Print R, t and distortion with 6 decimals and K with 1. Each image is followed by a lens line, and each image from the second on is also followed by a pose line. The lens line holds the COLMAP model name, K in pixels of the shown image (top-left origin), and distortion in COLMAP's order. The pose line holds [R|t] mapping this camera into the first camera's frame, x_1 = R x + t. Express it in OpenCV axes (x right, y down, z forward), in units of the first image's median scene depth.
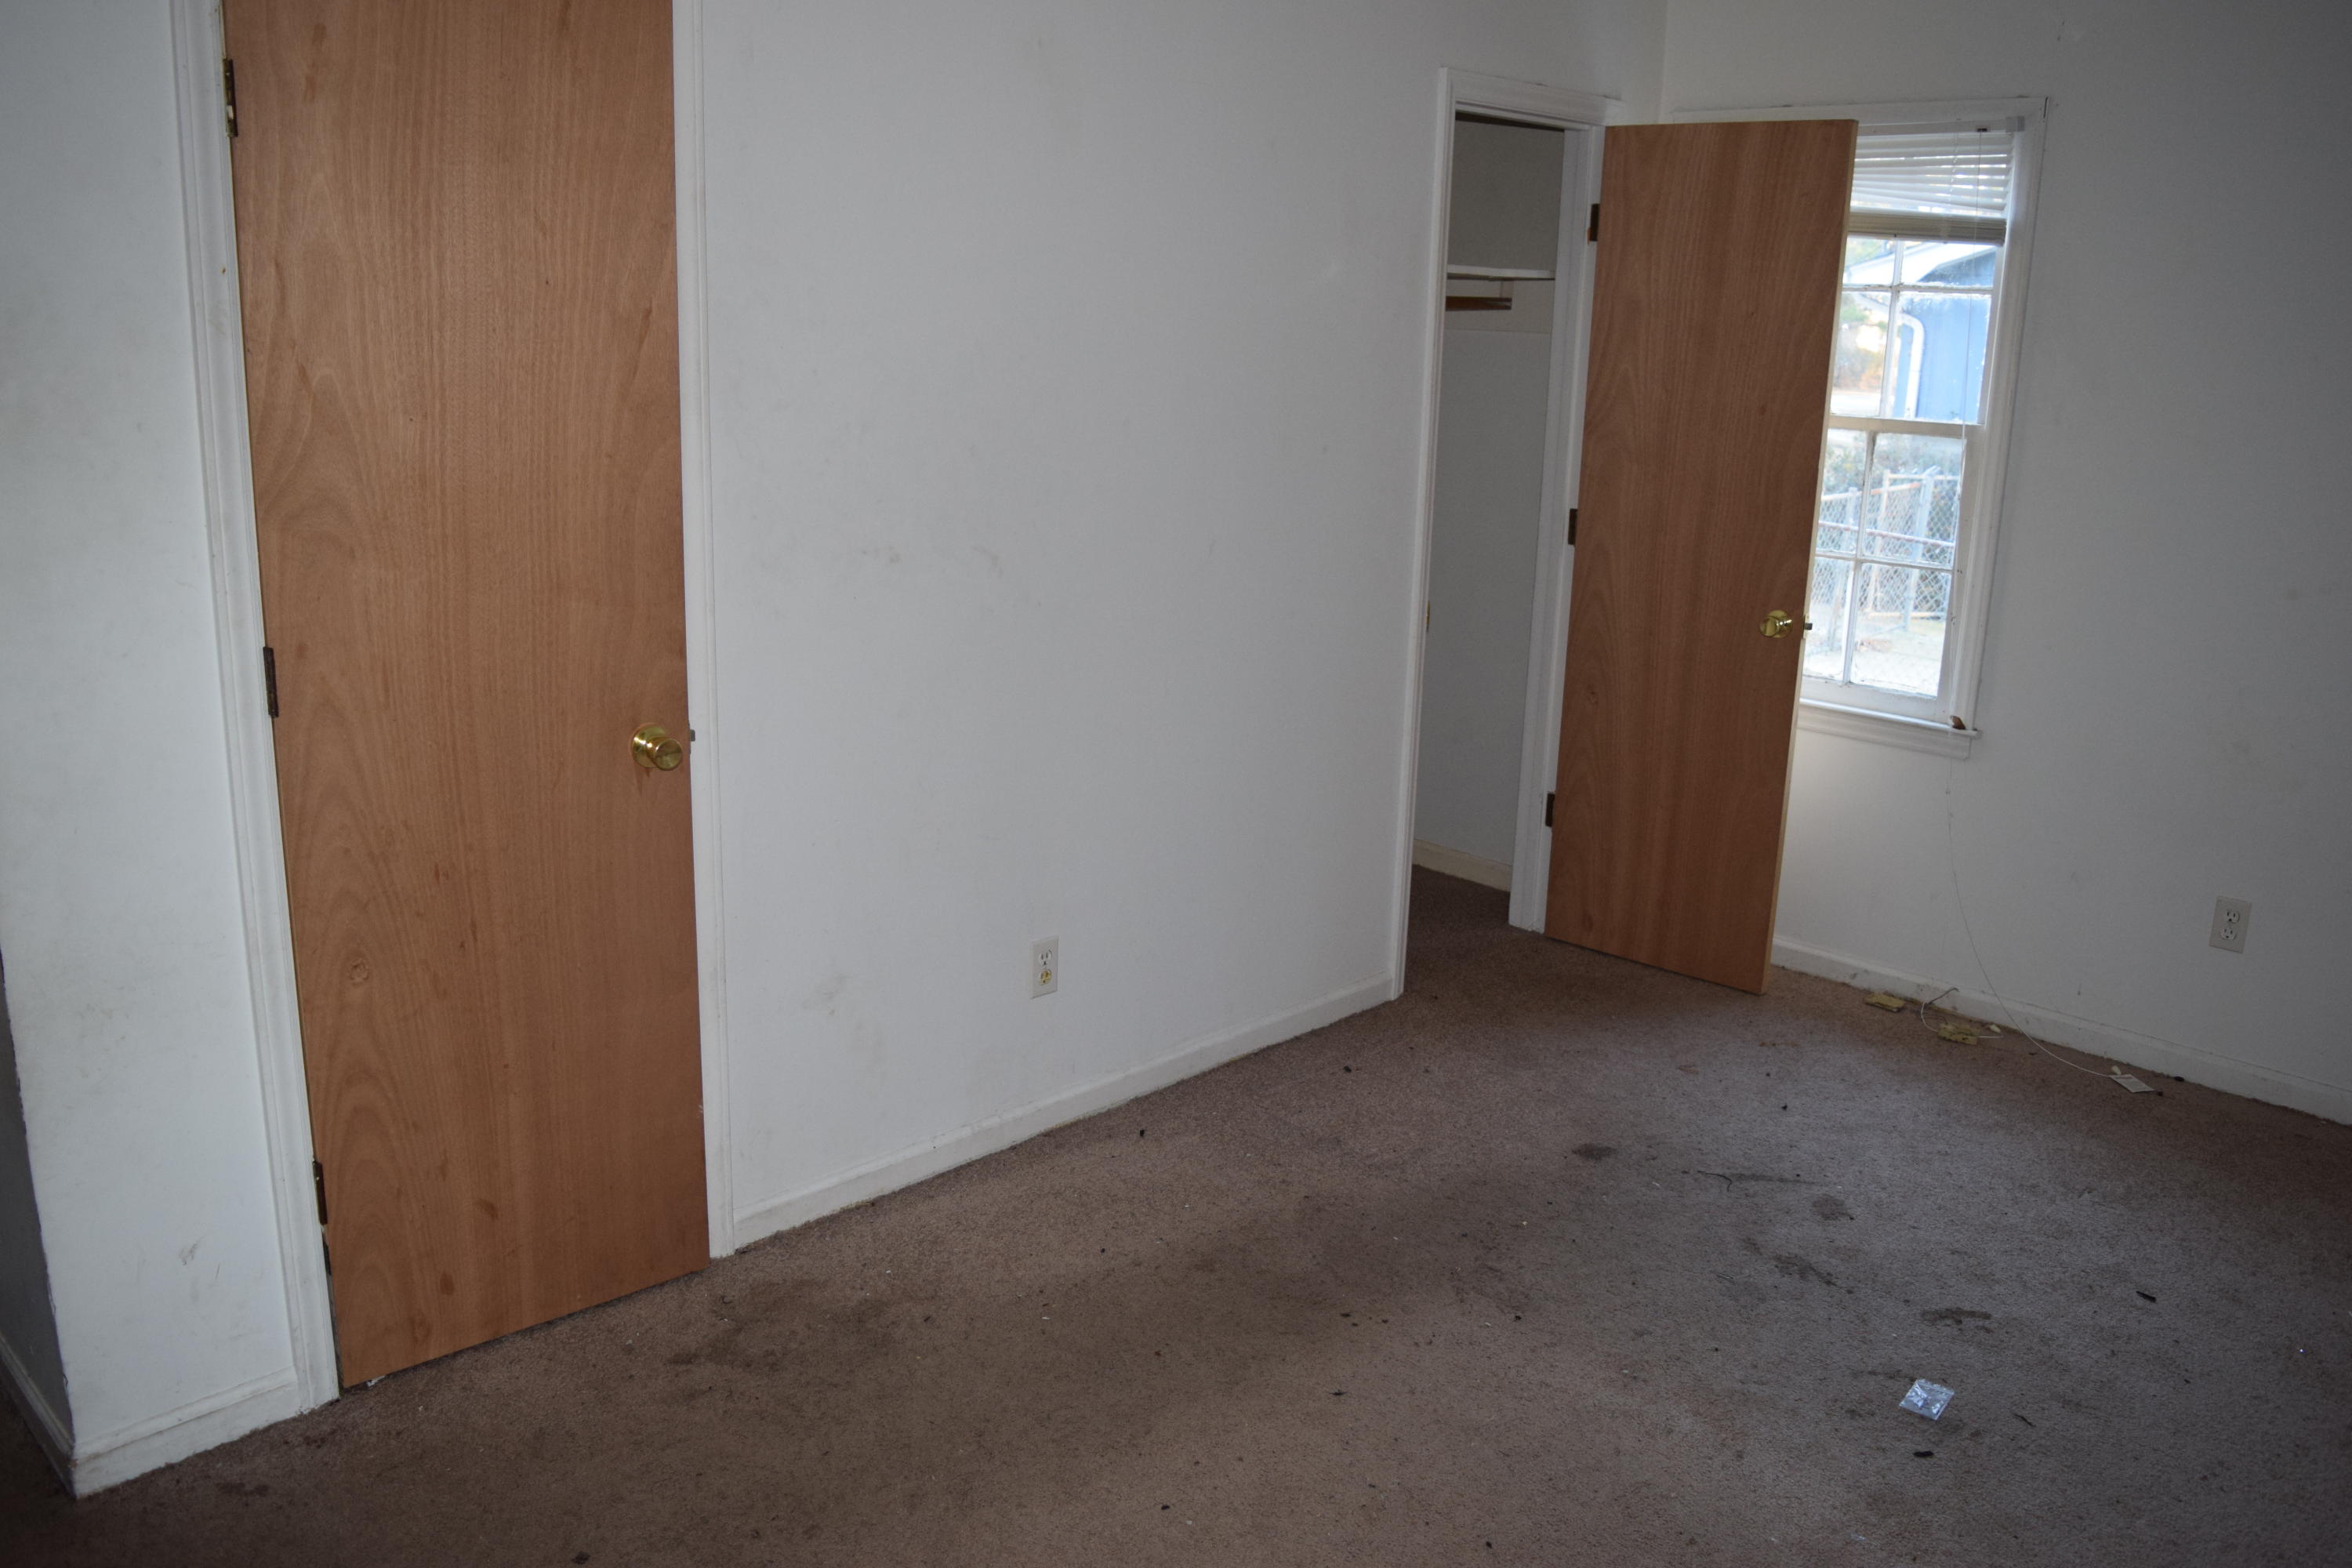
lens RADIAL K [[1838.8, 0, 1176.0], [0, 1838.8, 784.0], [0, 0, 1]] dist [-0.090482, 0.015077]
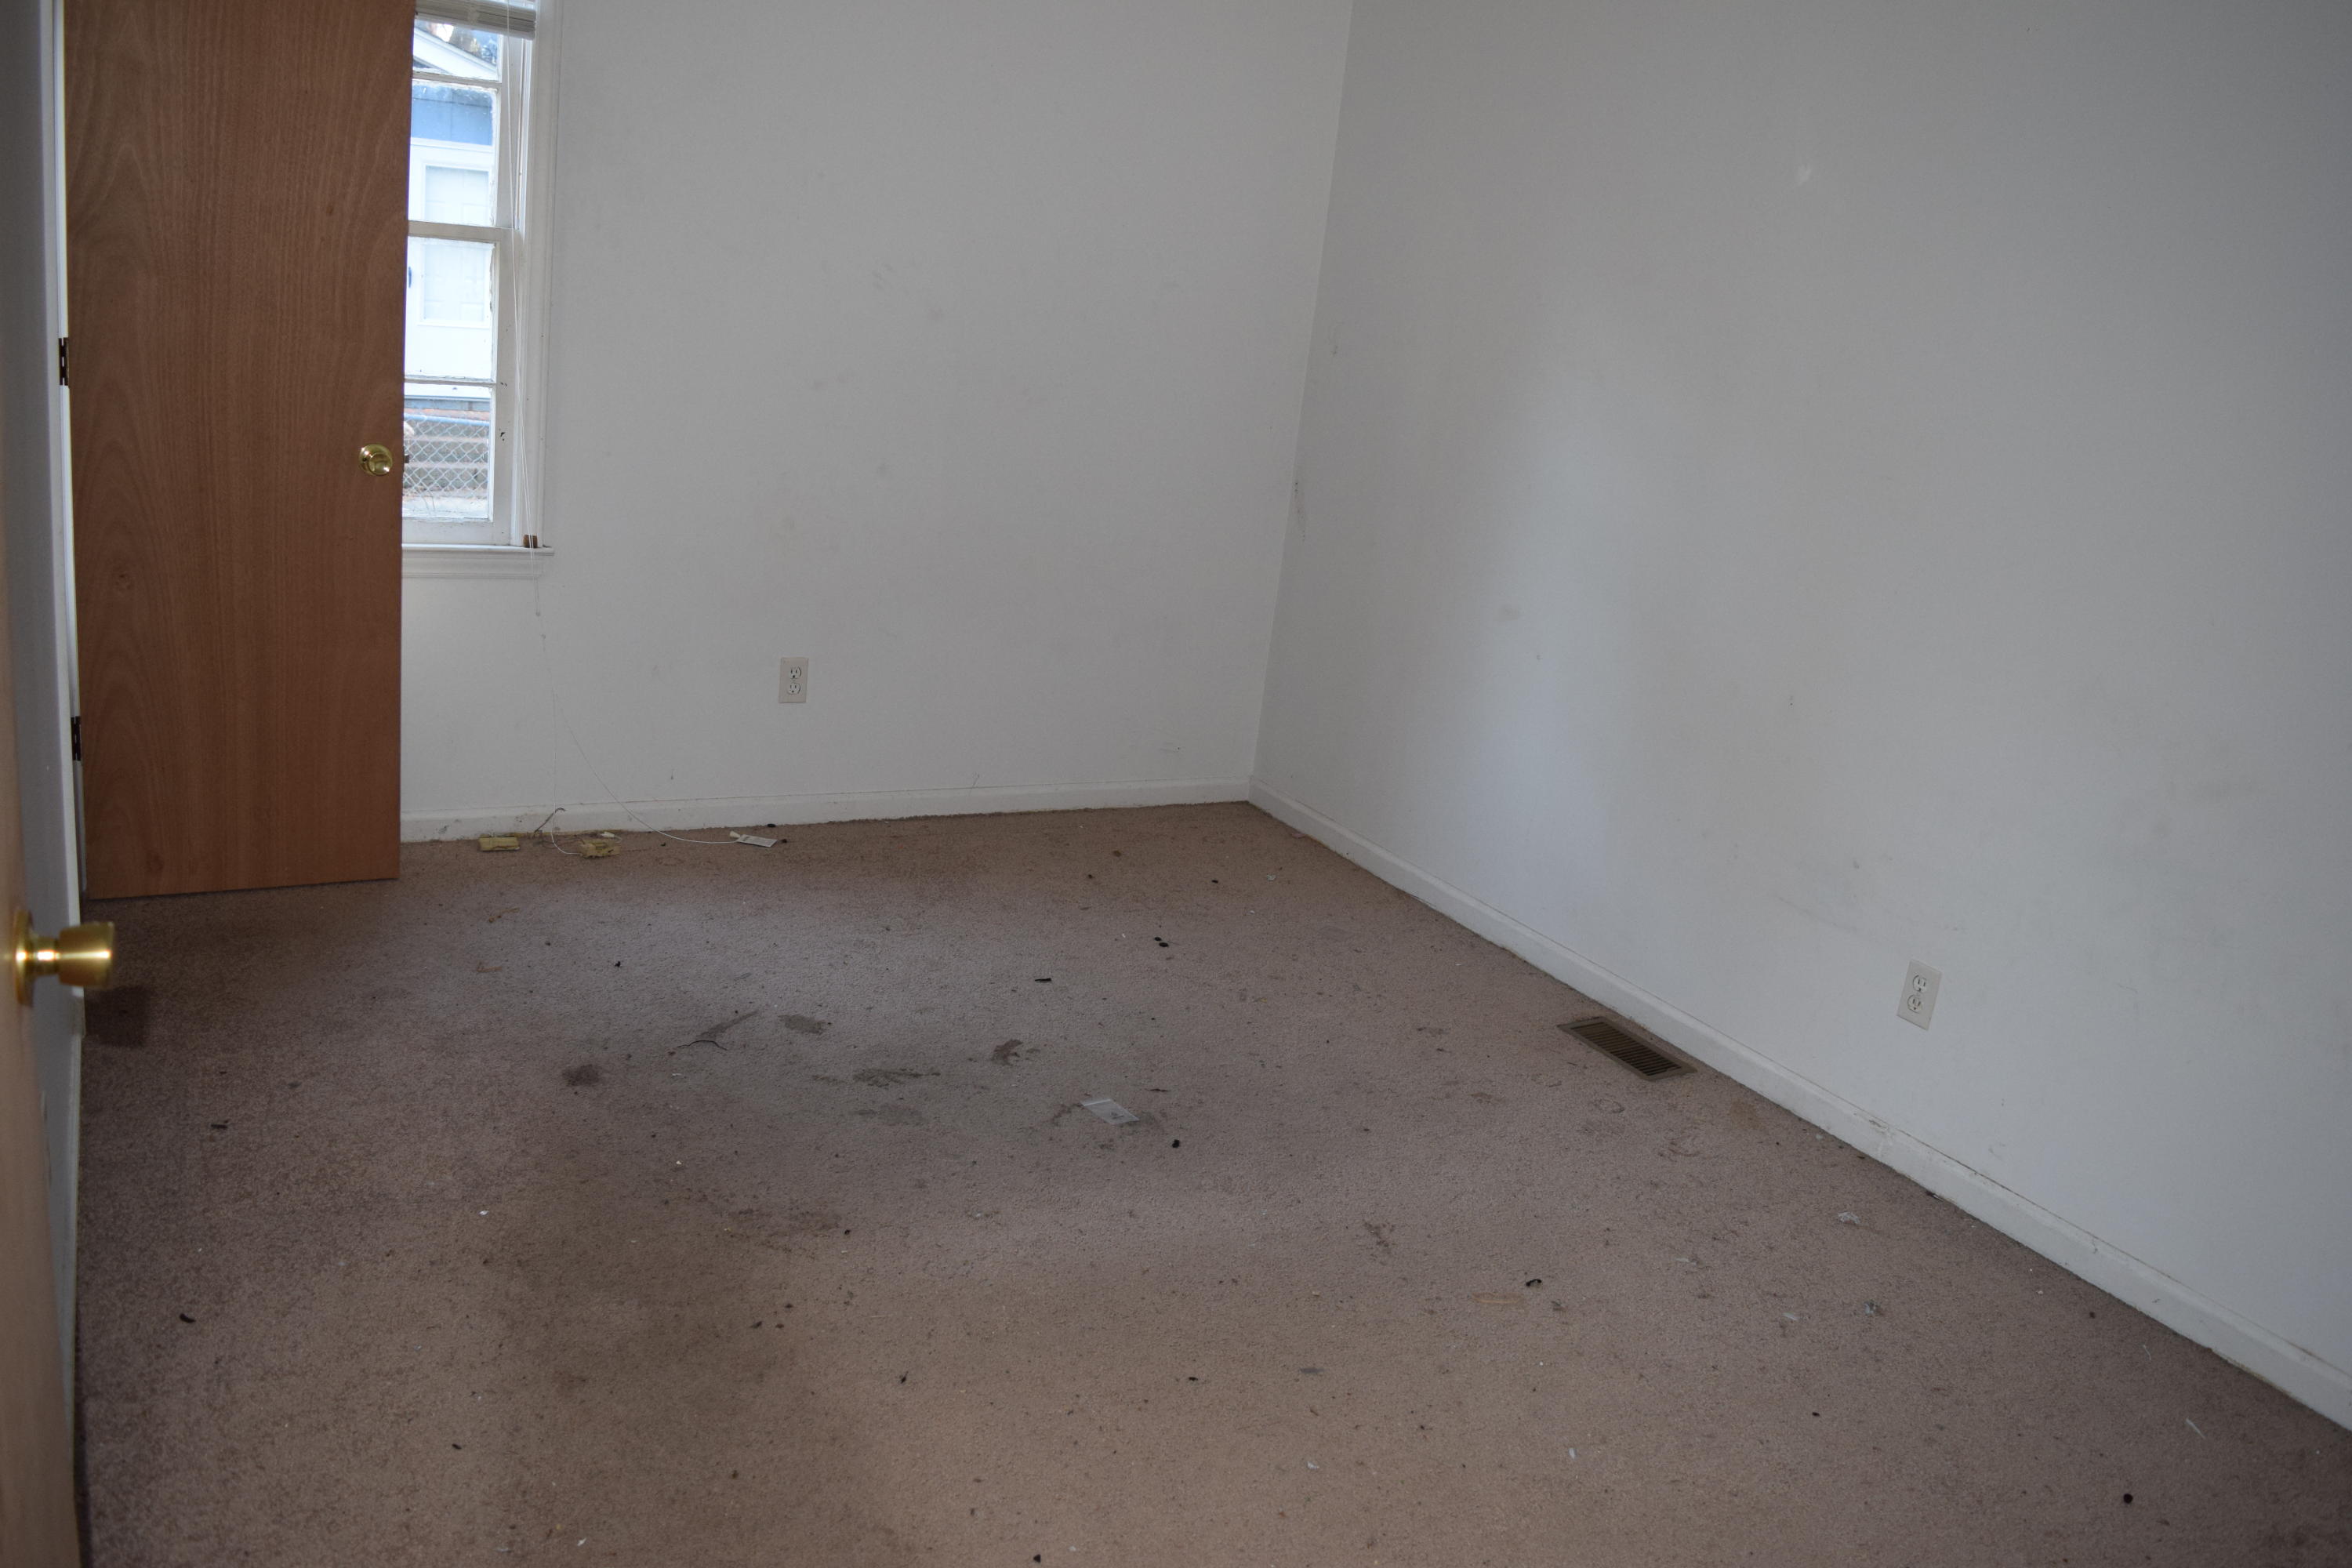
lens RADIAL K [[1838.8, 0, 1176.0], [0, 1838.8, 784.0], [0, 0, 1]] dist [-0.090482, 0.015077]
pose [[0.270598, -0.256983, 0.927759, -0.412266], [0.134593, 0.964346, 0.227861, -0.084522], [-0.953237, 0.063211, 0.295538, 0.394895]]
